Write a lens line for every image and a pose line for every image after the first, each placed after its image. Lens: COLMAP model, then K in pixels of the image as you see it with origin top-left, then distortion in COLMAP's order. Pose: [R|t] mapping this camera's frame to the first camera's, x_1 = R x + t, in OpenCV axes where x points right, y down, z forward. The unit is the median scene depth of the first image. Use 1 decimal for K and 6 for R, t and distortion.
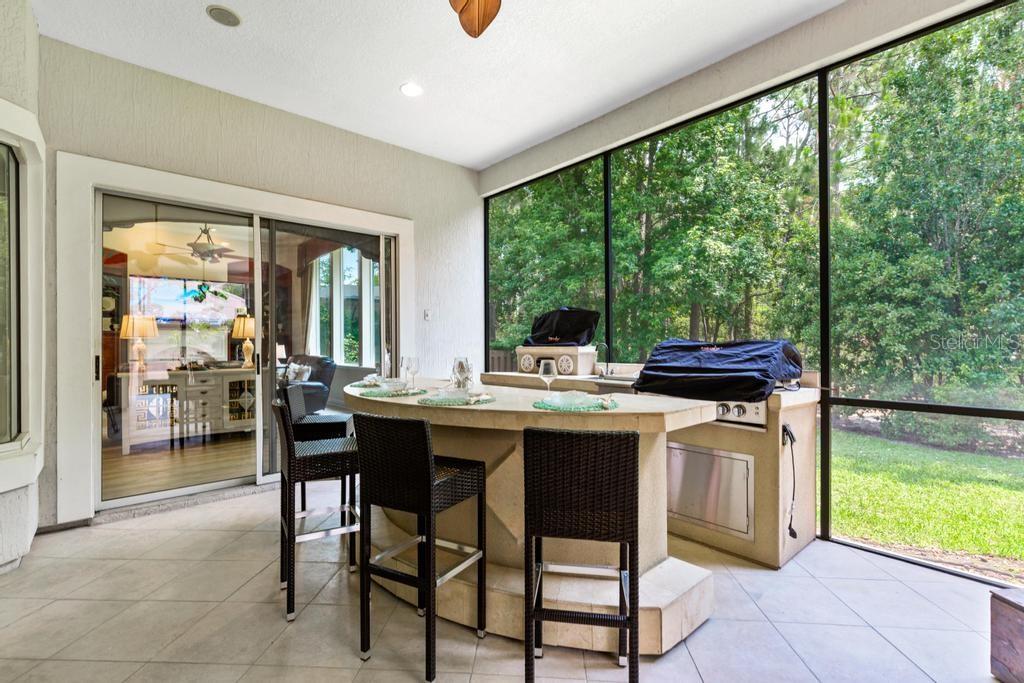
lens RADIAL K [[469.8, 0, 511.5], [0, 469.8, 340.3], [0, 0, 1]] dist [0.007497, 0.001095]
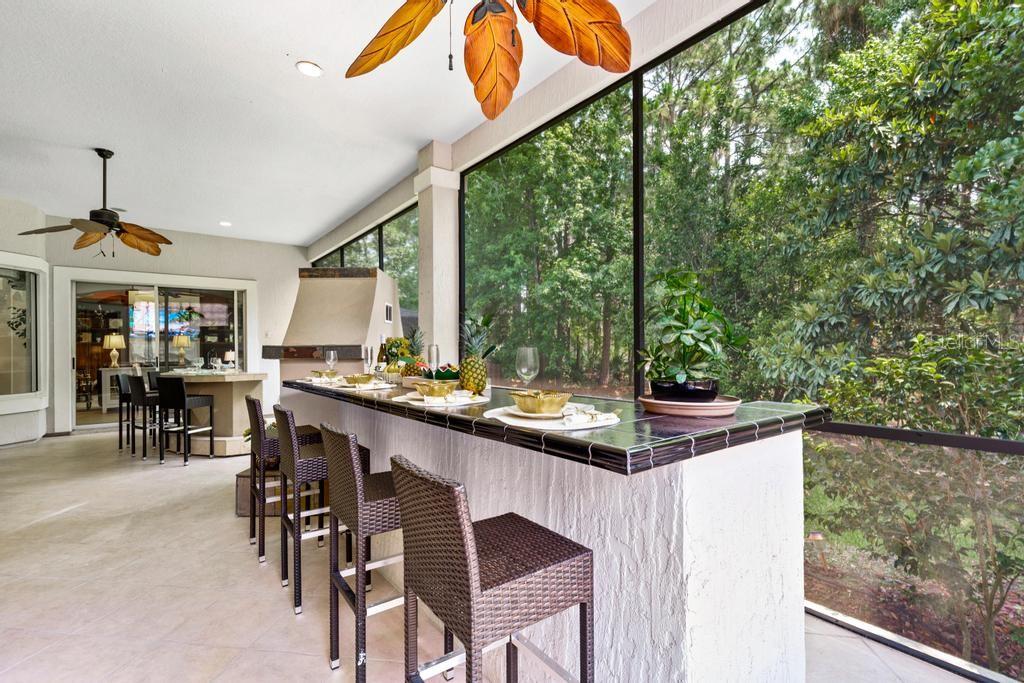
lens RADIAL K [[469.8, 0, 505.4], [0, 469.8, 346.2], [0, 0, 1]] dist [0.007497, 0.001095]
pose [[0.997980, -0.008155, -0.062999, 1.246164], [0.007908, 0.999960, -0.004175, 0.005691], [0.063030, 0.003669, 0.998005, -1.045433]]
